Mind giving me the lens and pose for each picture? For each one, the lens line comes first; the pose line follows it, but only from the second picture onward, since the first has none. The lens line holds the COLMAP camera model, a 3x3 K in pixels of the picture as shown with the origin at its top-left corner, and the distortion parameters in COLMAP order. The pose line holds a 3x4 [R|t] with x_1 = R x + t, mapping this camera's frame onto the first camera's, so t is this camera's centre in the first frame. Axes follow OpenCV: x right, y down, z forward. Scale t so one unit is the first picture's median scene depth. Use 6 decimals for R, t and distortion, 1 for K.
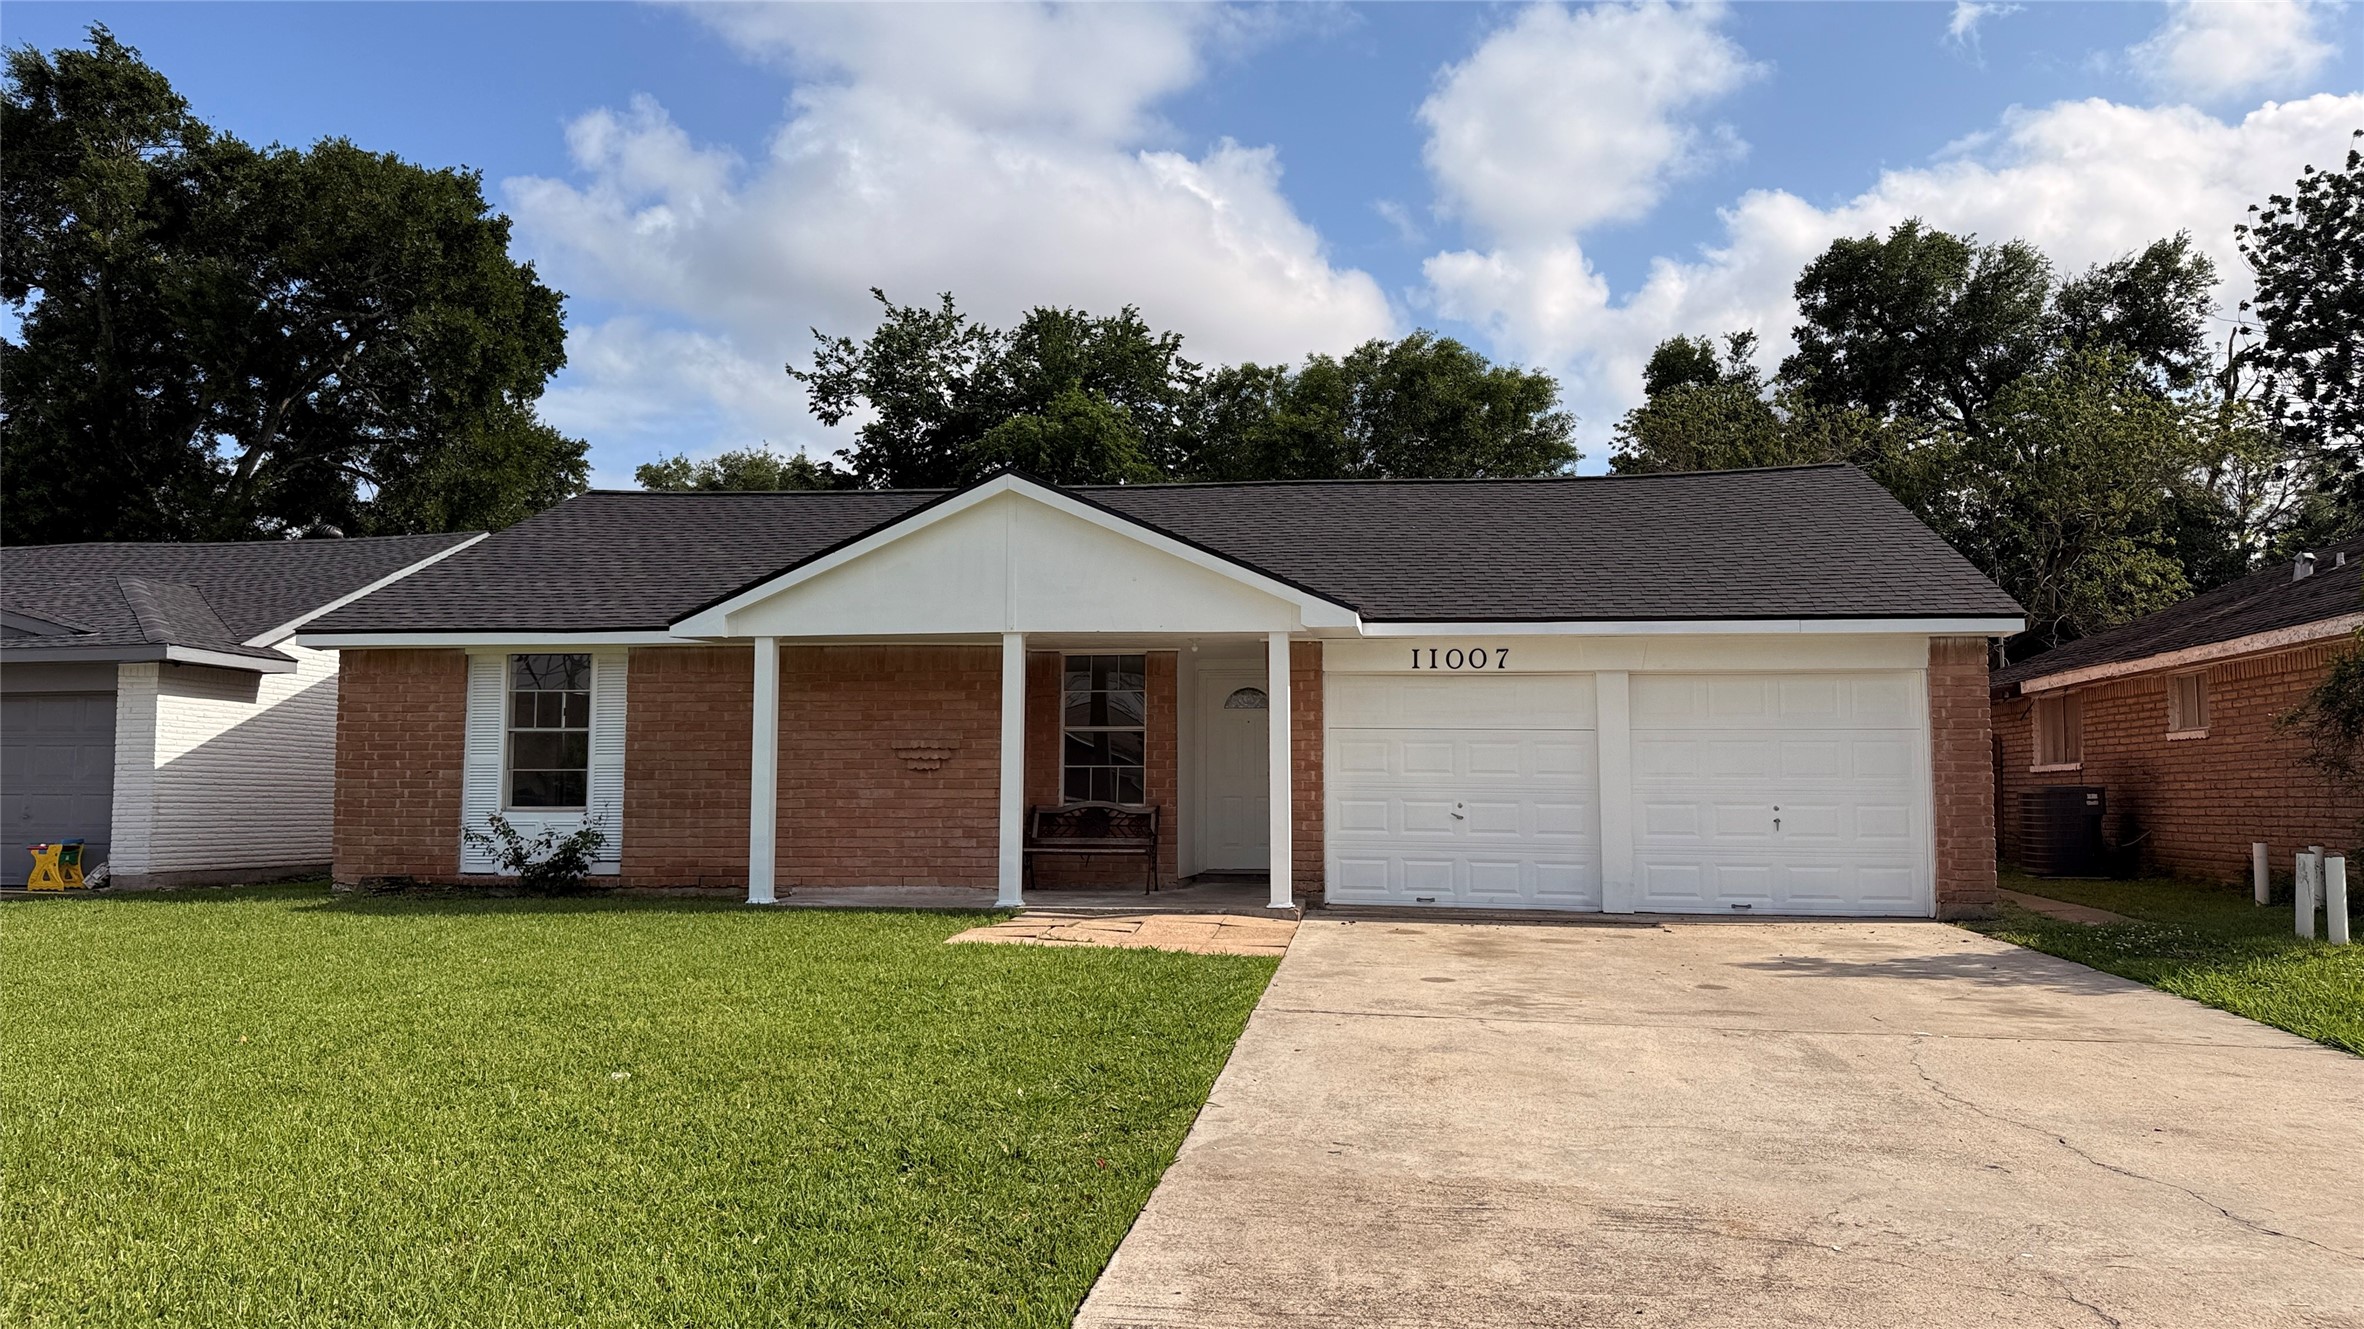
lens RADIAL K [[1663.8, 0, 1182.0], [0, 1663.8, 664.5], [0, 0, 1]] dist [0.117382, -0.168297]
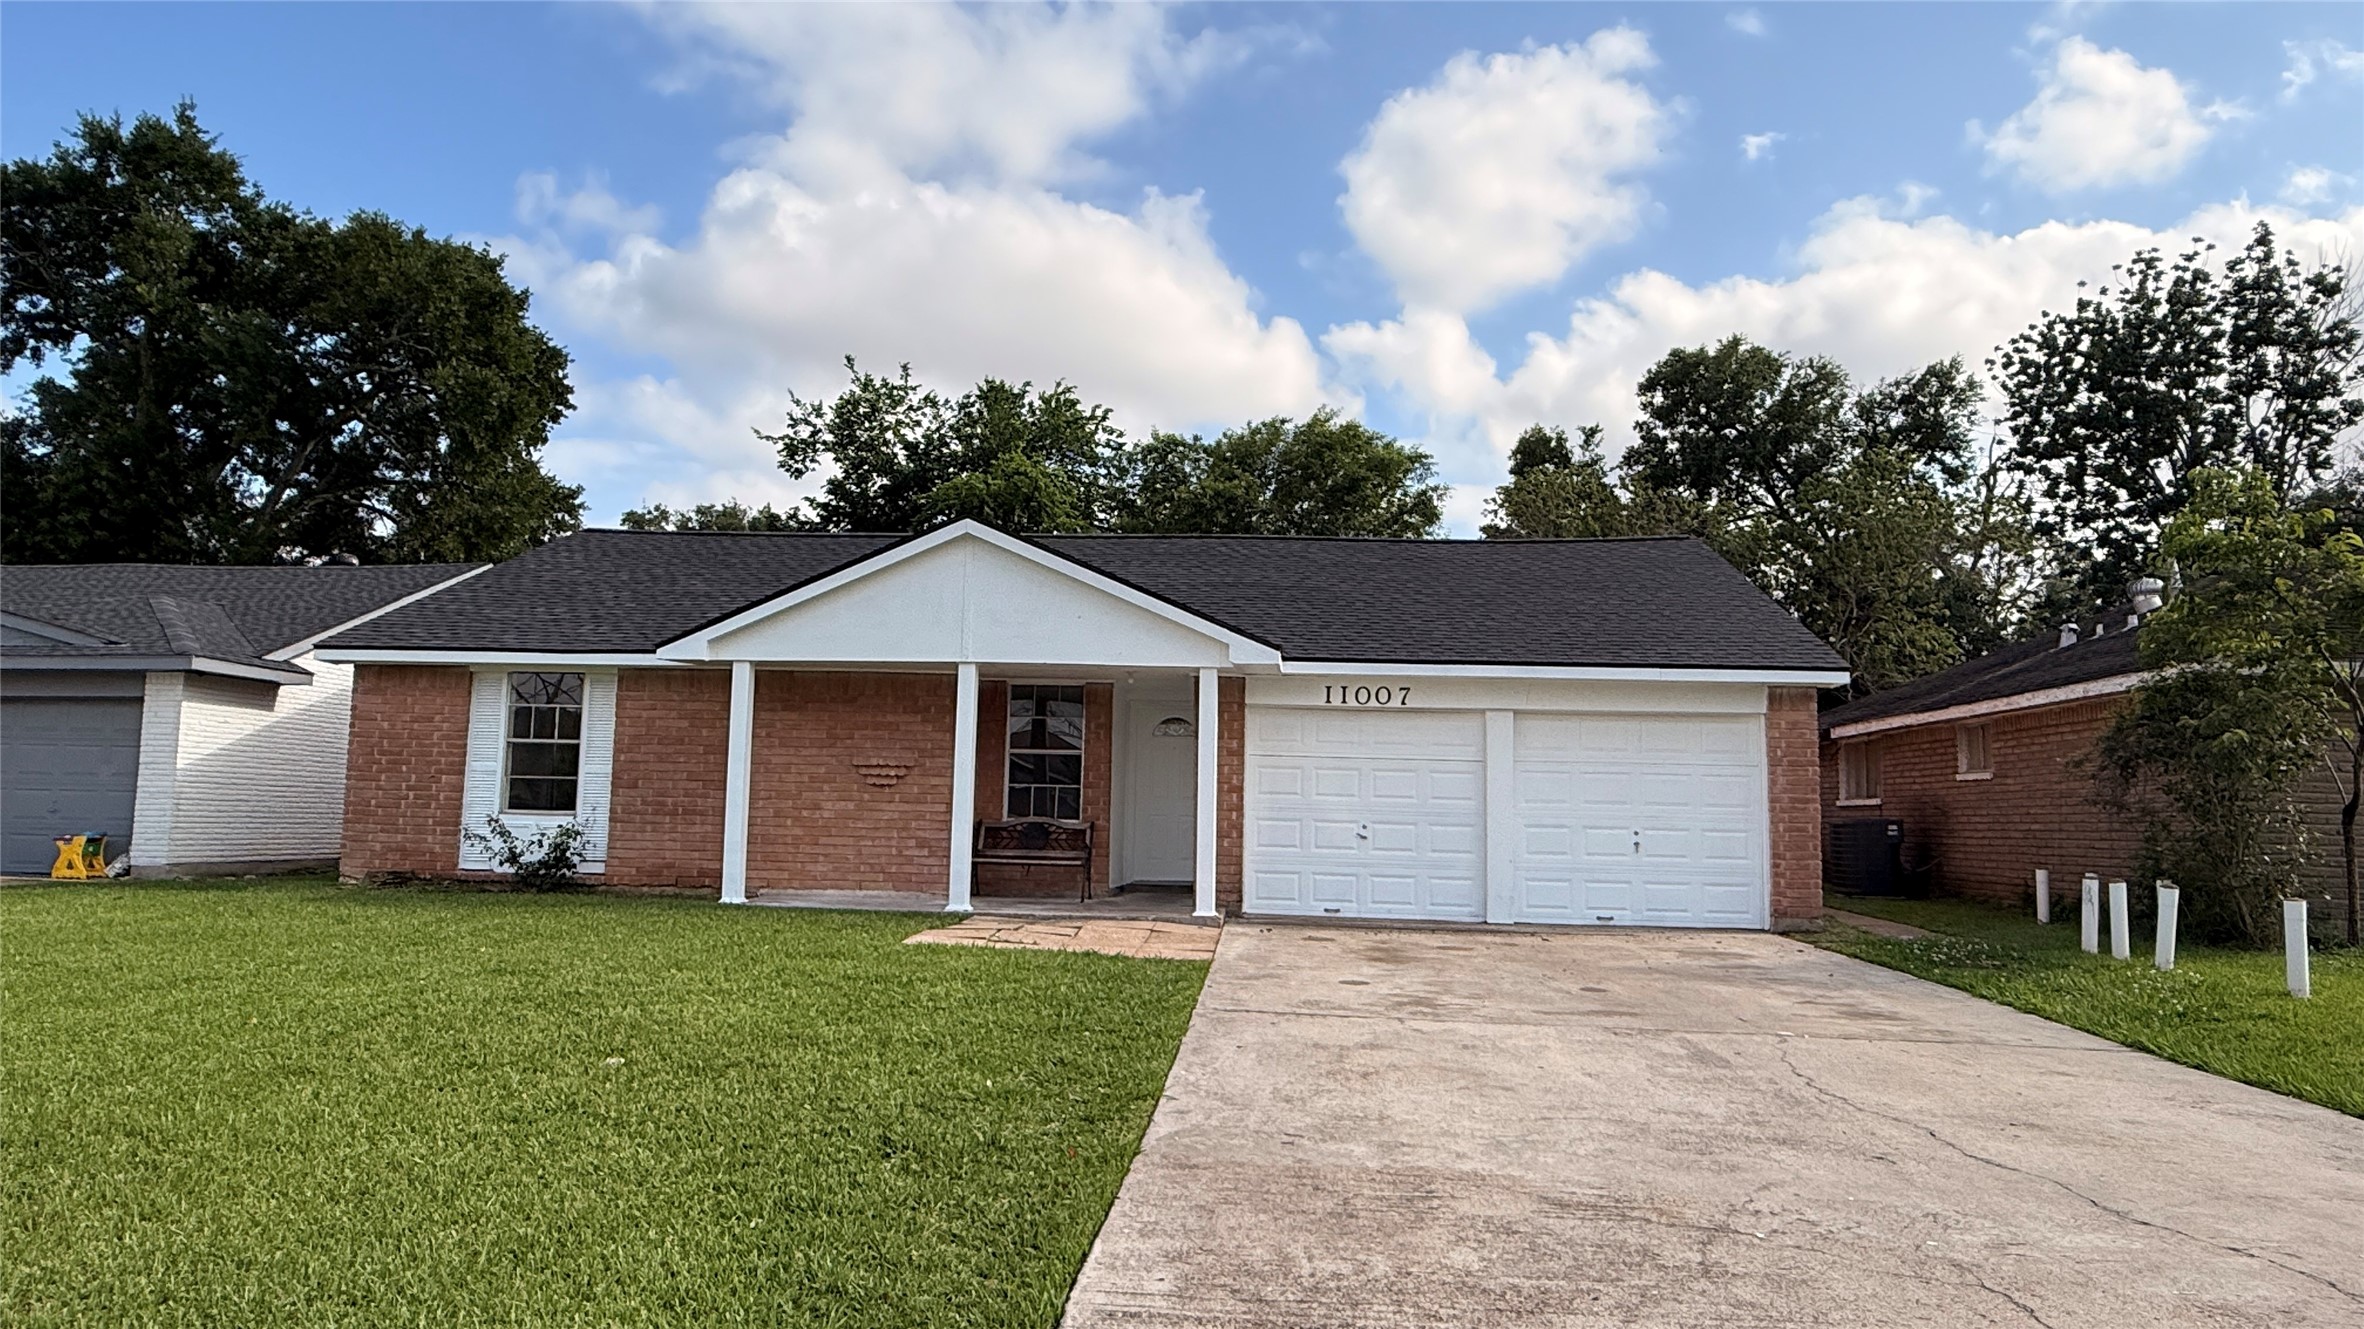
lens RADIAL K [[1465.7, 0, 1170.0], [0, 1465.7, 661.2], [0, 0, 1]] dist [0.002451, 0.002821]
pose [[0.998536, 0.024397, 0.048280, -0.013549], [-0.023090, 0.999357, -0.027446, 0.003461], [-0.048919, 0.026291, 0.998457, 0.021357]]
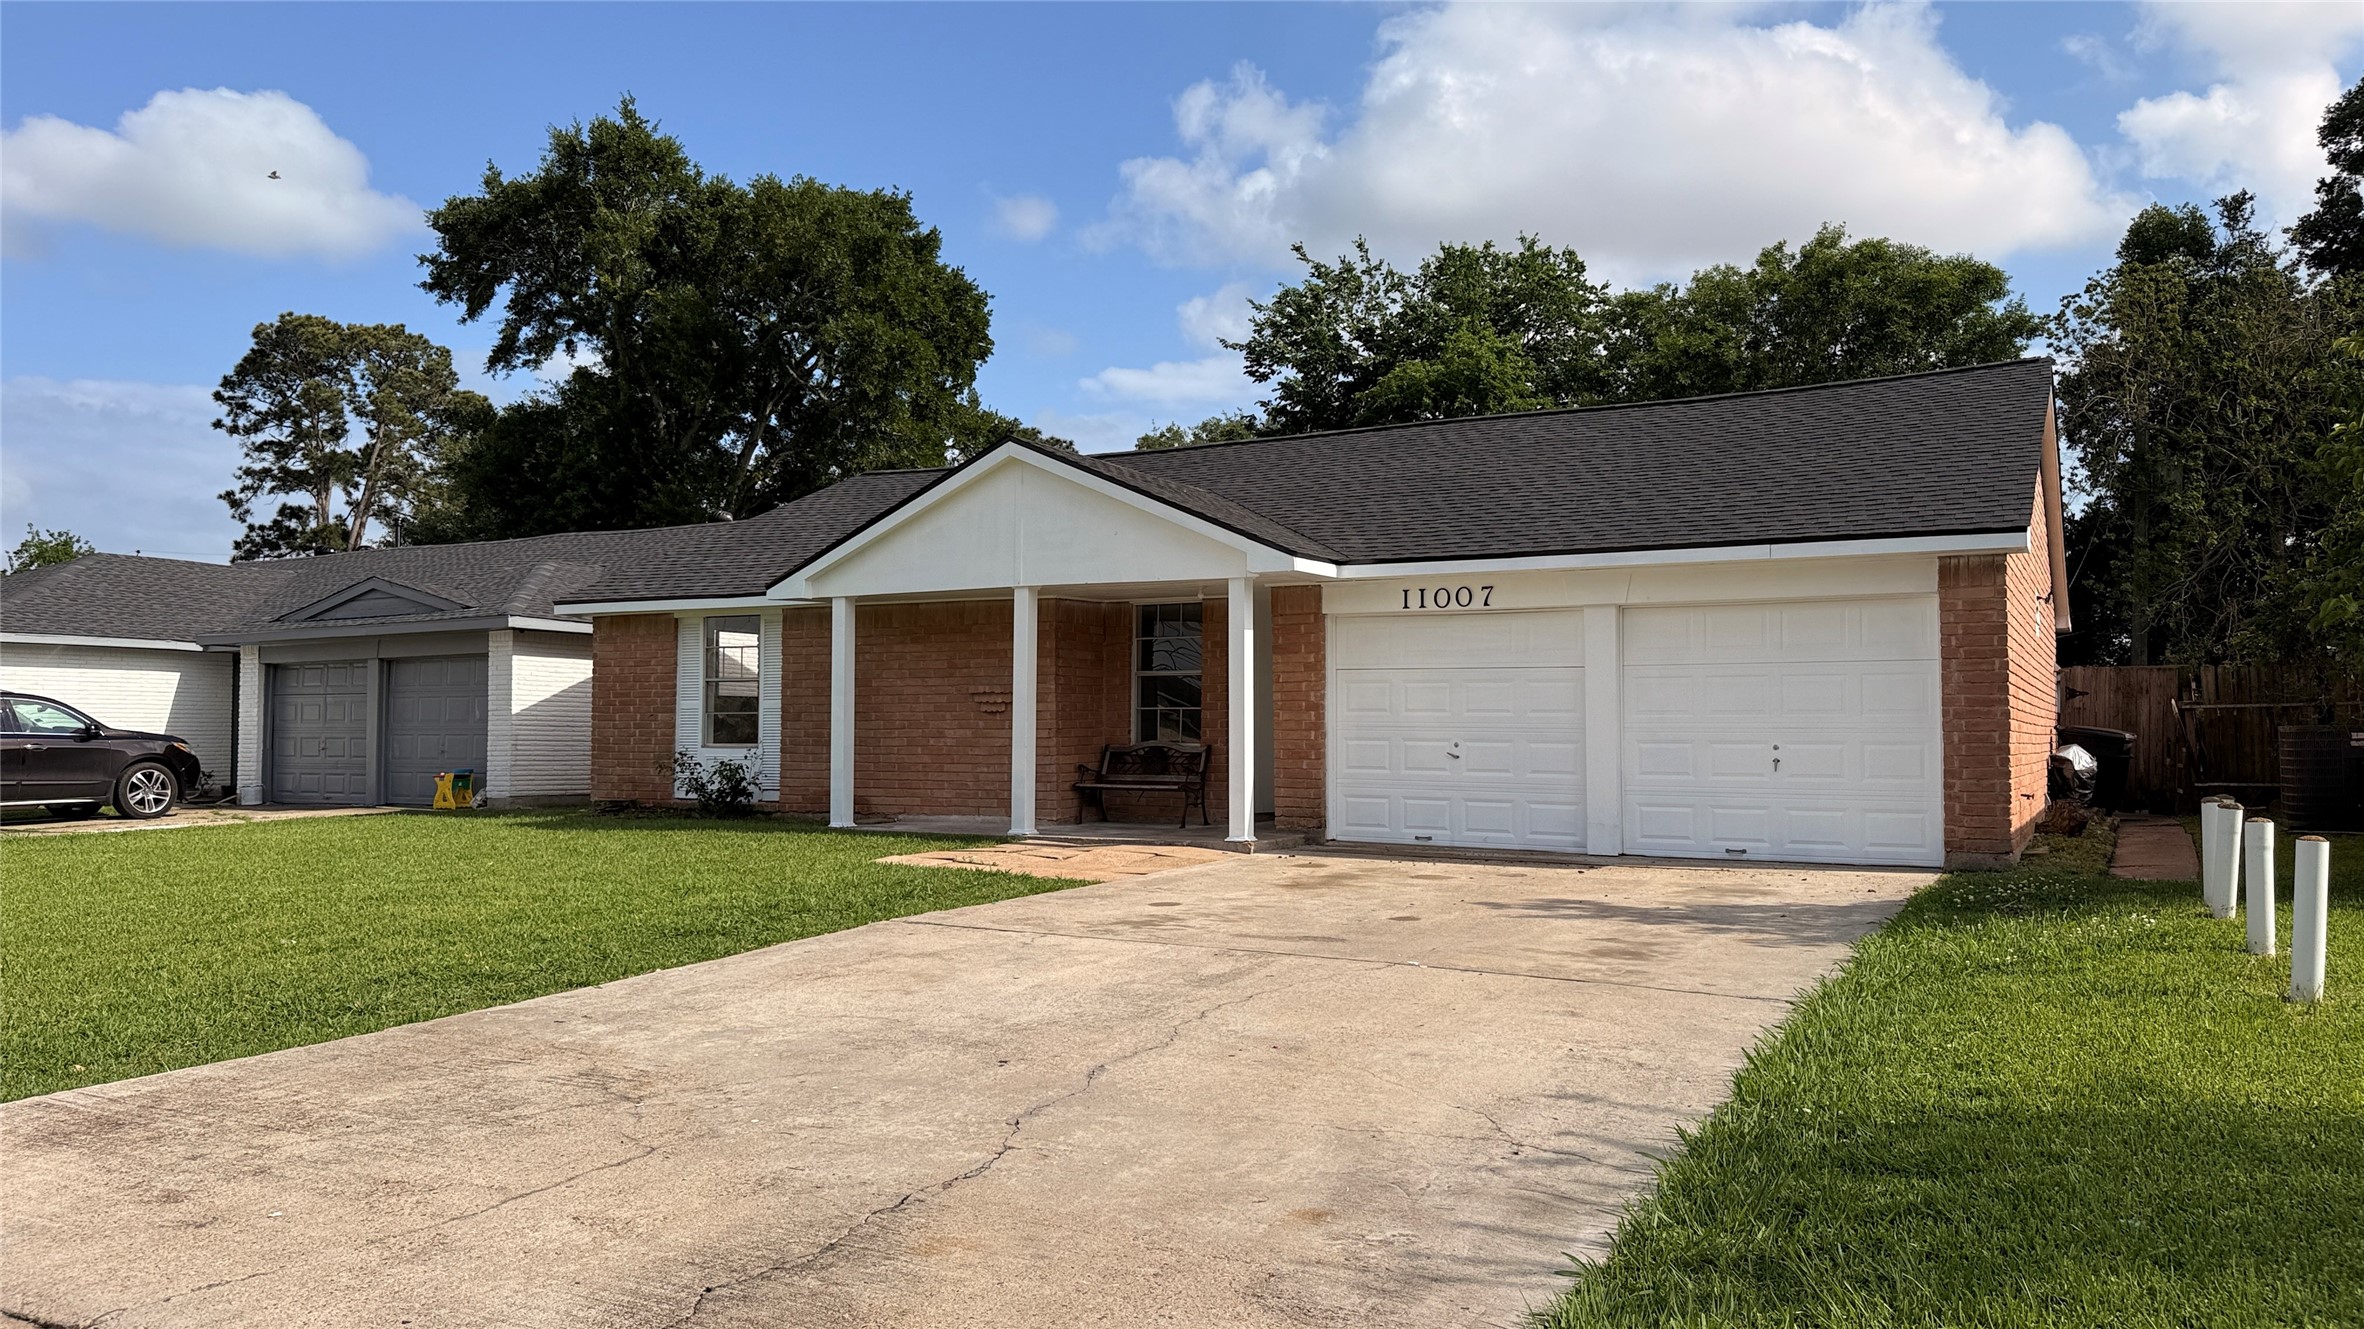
lens RADIAL K [[1663.8, 0, 1182.0], [0, 1663.8, 664.5], [0, 0, 1]] dist [0.117382, -0.168297]
pose [[0.931417, -0.016031, -0.363600, 0.365214], [0.028215, 0.999203, 0.028223, 0.003670], [0.362857, -0.036547, 0.931128, 0.013444]]
